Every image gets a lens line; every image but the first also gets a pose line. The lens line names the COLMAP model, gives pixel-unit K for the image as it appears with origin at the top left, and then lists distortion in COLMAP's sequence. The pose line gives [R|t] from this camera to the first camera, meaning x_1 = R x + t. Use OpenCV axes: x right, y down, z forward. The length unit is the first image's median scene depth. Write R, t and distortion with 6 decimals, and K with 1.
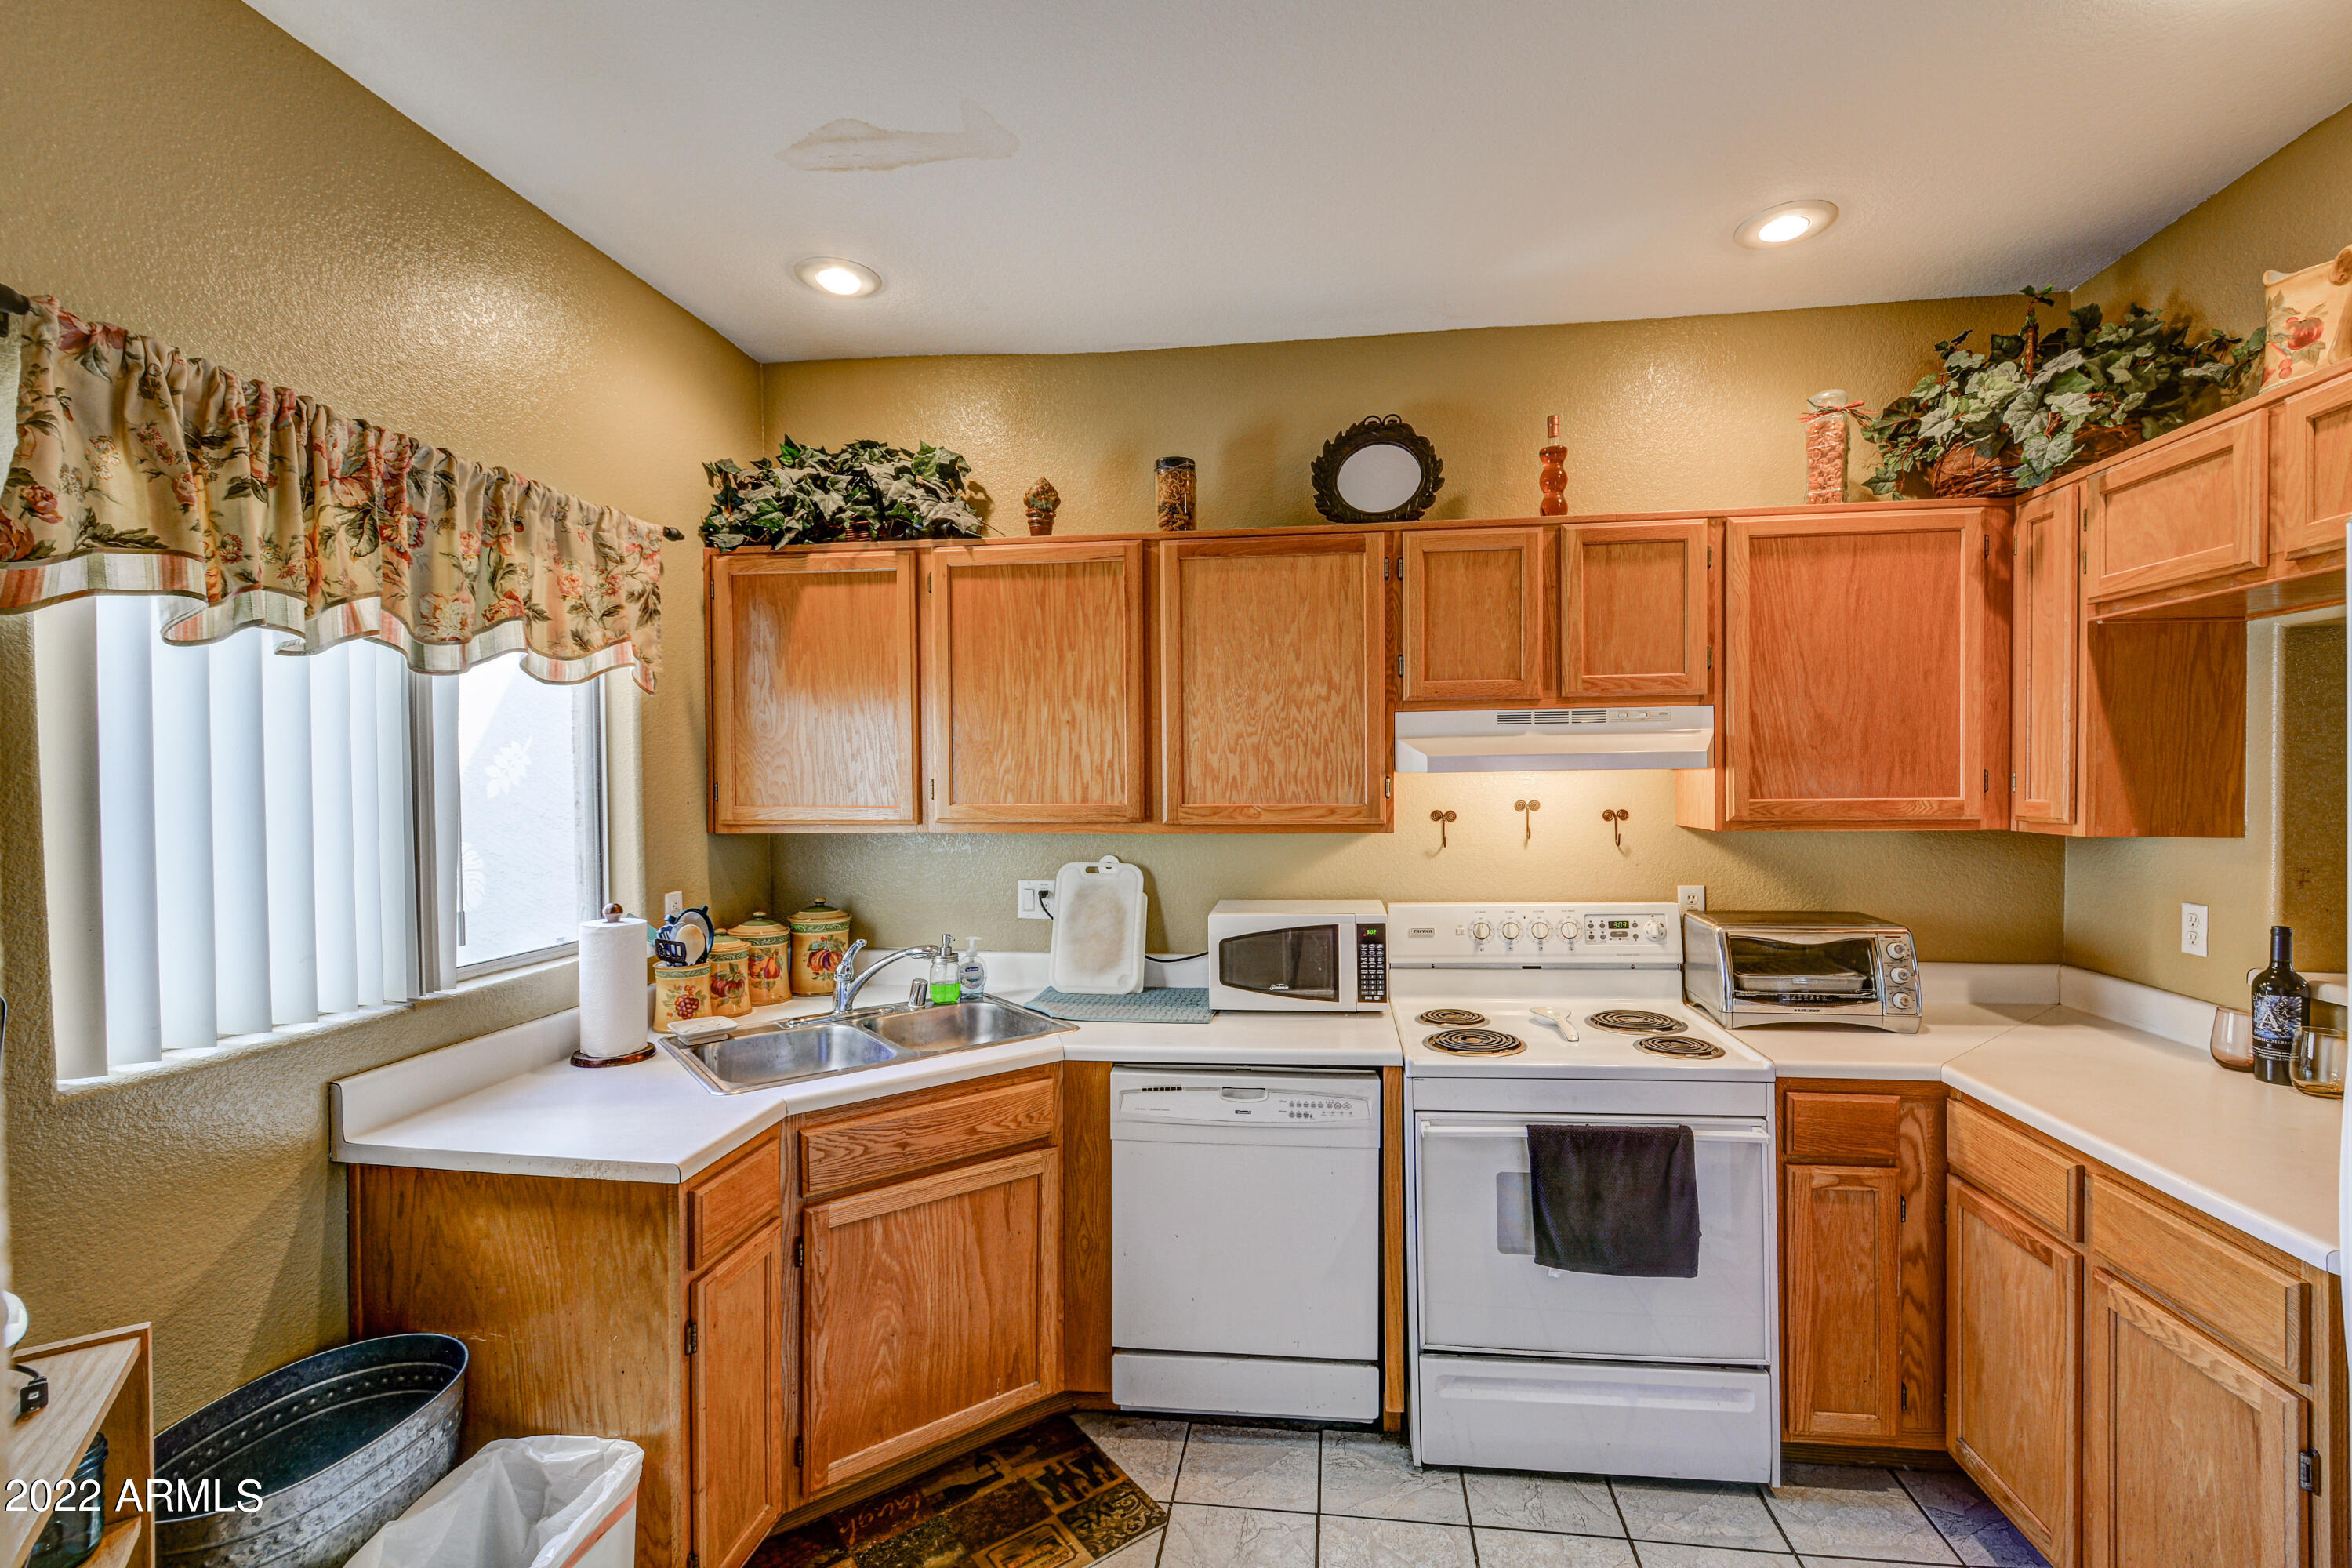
lens RADIAL K [[1037.8, 0, 1184.0], [0, 1037.8, 790.0], [0, 0, 1]] dist [0.000460, -0.002729]
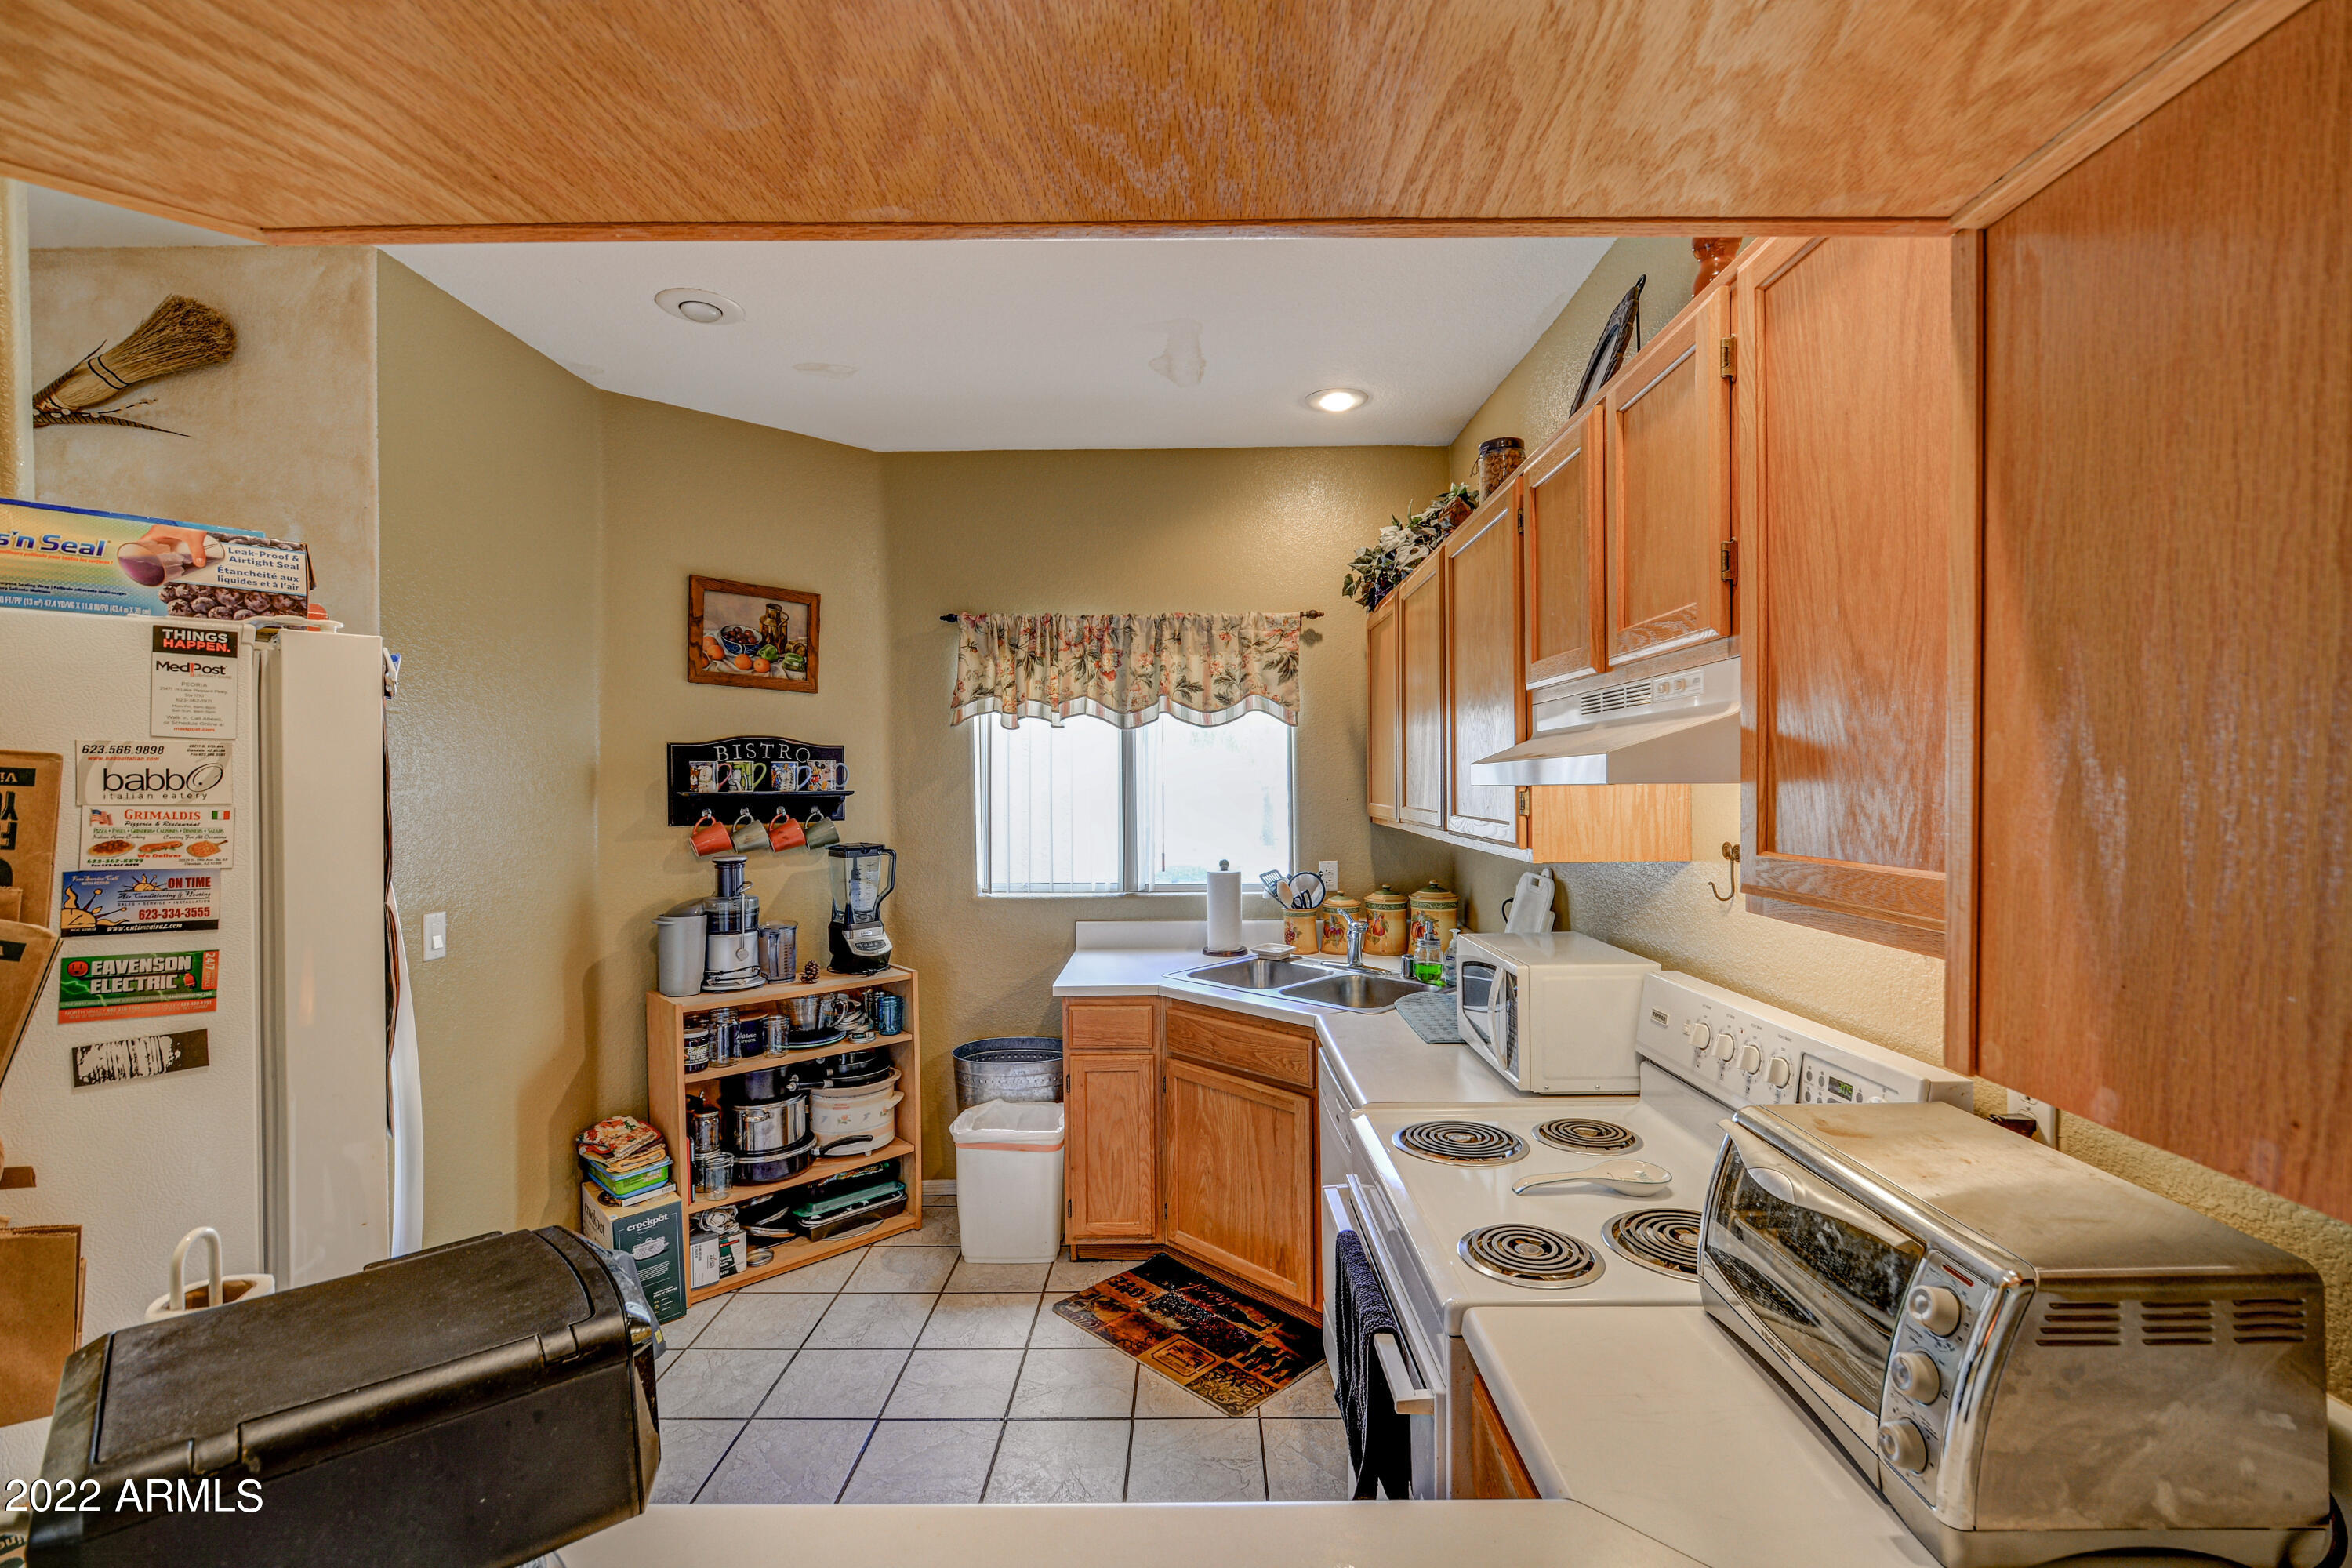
lens RADIAL K [[1037.8, 0, 1204.0], [0, 1037.8, 793.4], [0, 0, 1]] dist [0.000460, -0.002729]
pose [[0.128983, 0.021252, -0.991419, 1.089879], [-0.011271, 0.999737, 0.019964, -0.026778], [0.991583, 0.008599, 0.129188, 0.772174]]
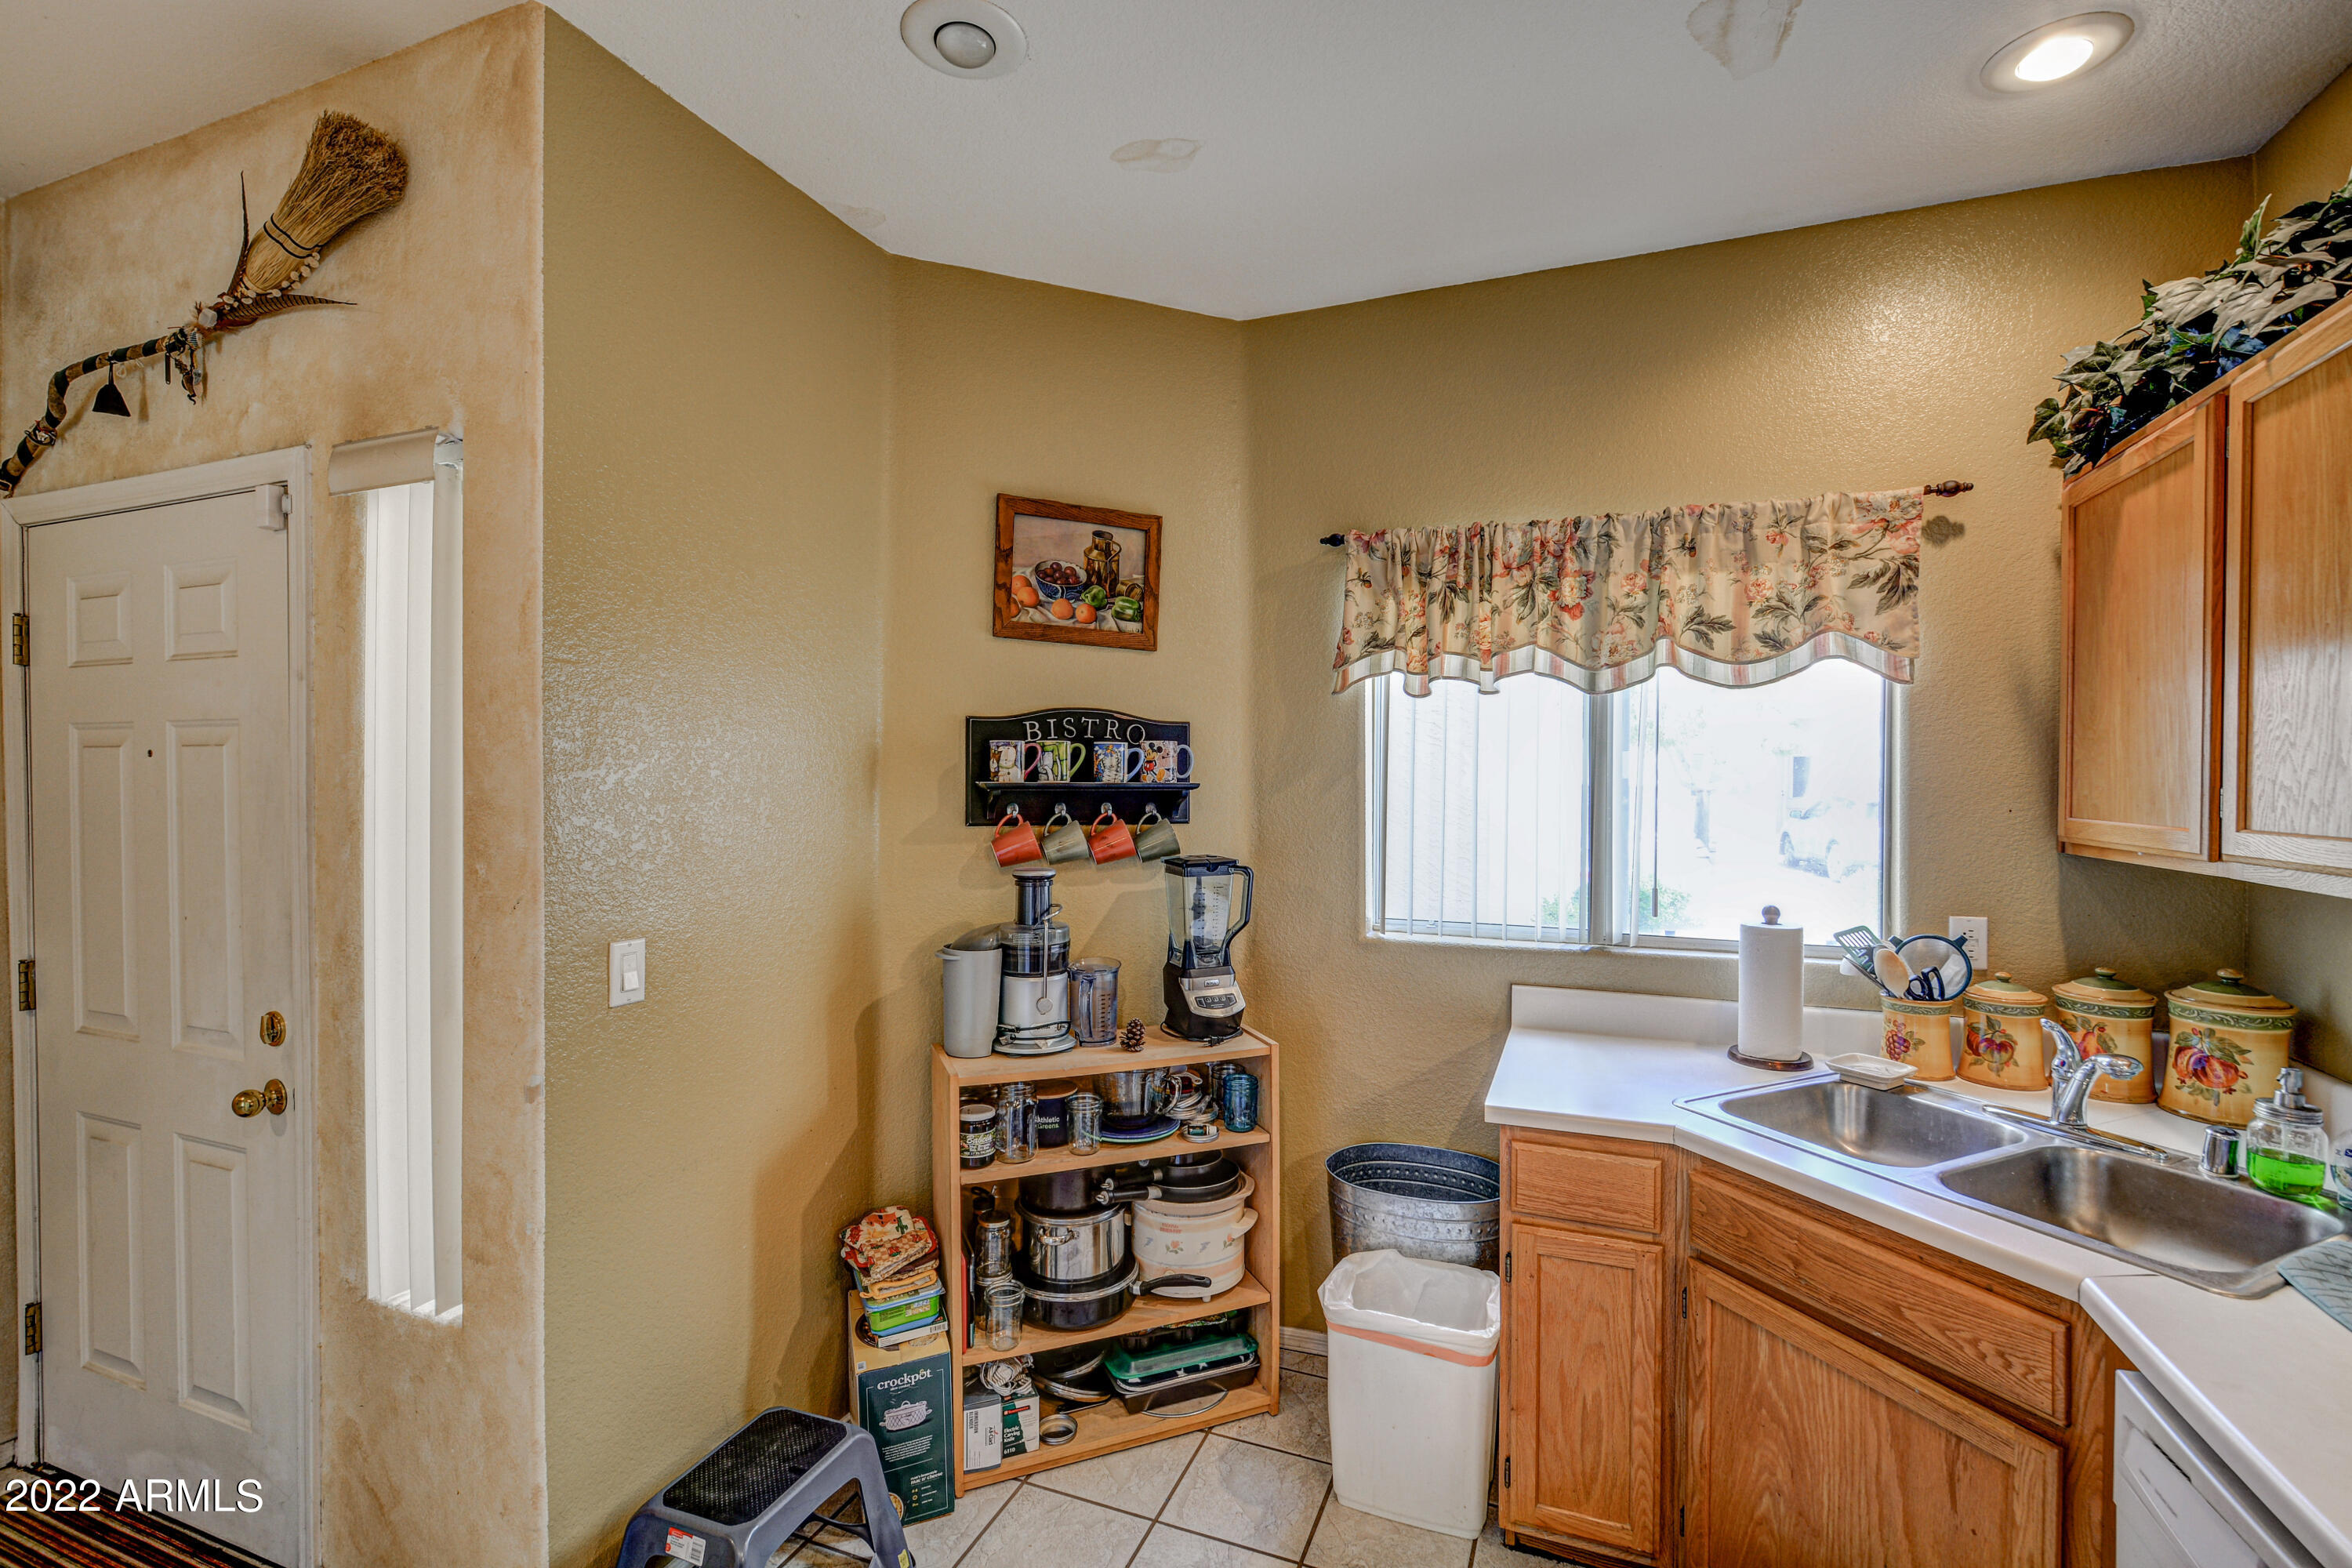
lens RADIAL K [[1037.8, 0, 1203.0], [0, 1037.8, 789.0], [0, 0, 1]] dist [0.000460, -0.002729]
pose [[-0.239075, 0.017615, -0.970841, 0.547044], [-0.020166, 0.999530, 0.023101, -0.012826], [0.970792, 0.025101, -0.238607, 0.722678]]
